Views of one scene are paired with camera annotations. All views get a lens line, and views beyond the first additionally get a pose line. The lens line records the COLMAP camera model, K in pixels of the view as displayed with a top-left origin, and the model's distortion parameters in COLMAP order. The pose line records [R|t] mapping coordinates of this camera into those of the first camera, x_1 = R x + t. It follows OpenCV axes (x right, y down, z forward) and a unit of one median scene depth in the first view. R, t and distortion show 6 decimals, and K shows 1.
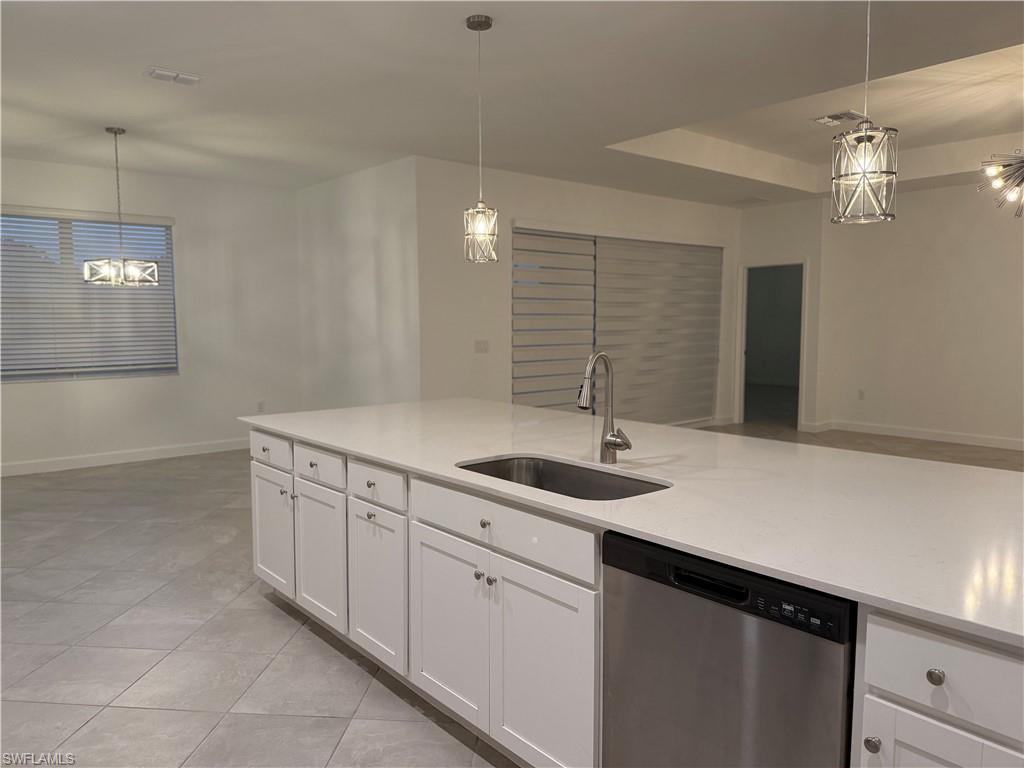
lens RADIAL K [[725.7, 0, 510.0], [0, 725.7, 387.3], [0, 0, 1]] dist [0.085482, -0.124013]
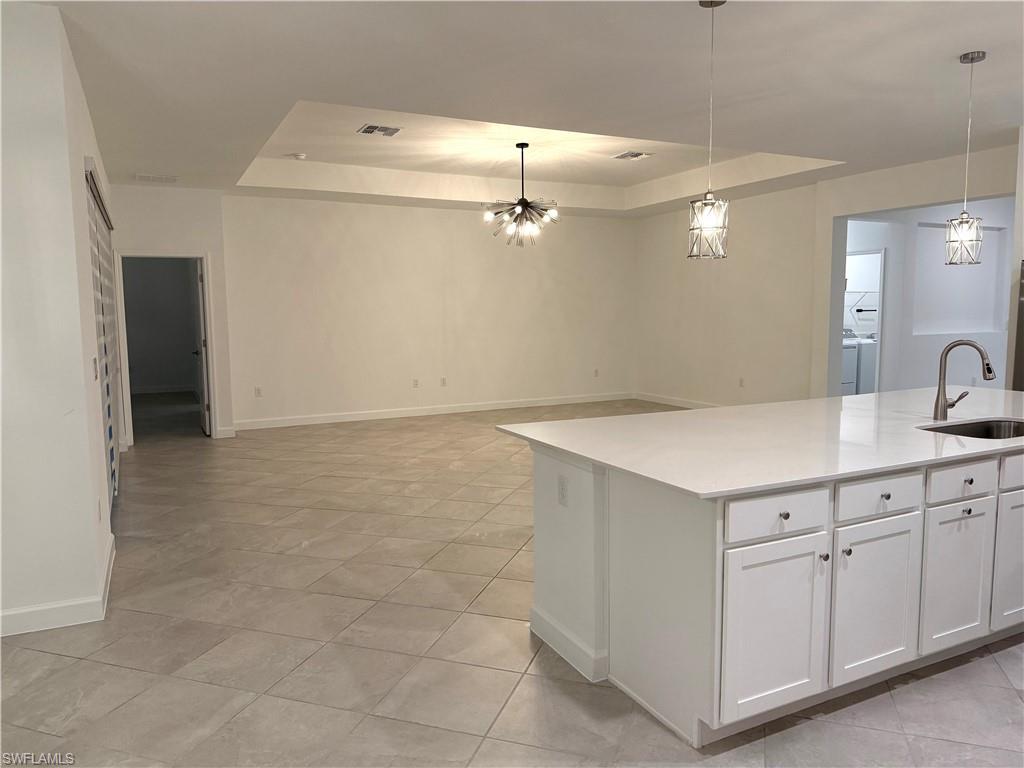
lens RADIAL K [[732.6, 0, 507.5], [0, 732.6, 383.3], [0, 0, 1]] dist [0.043290, -0.056183]
pose [[0.230076, -0.099258, 0.968097, -0.526463], [0.099475, 0.991973, 0.078065, -0.058853], [-0.968075, 0.078341, 0.238103, 0.537967]]
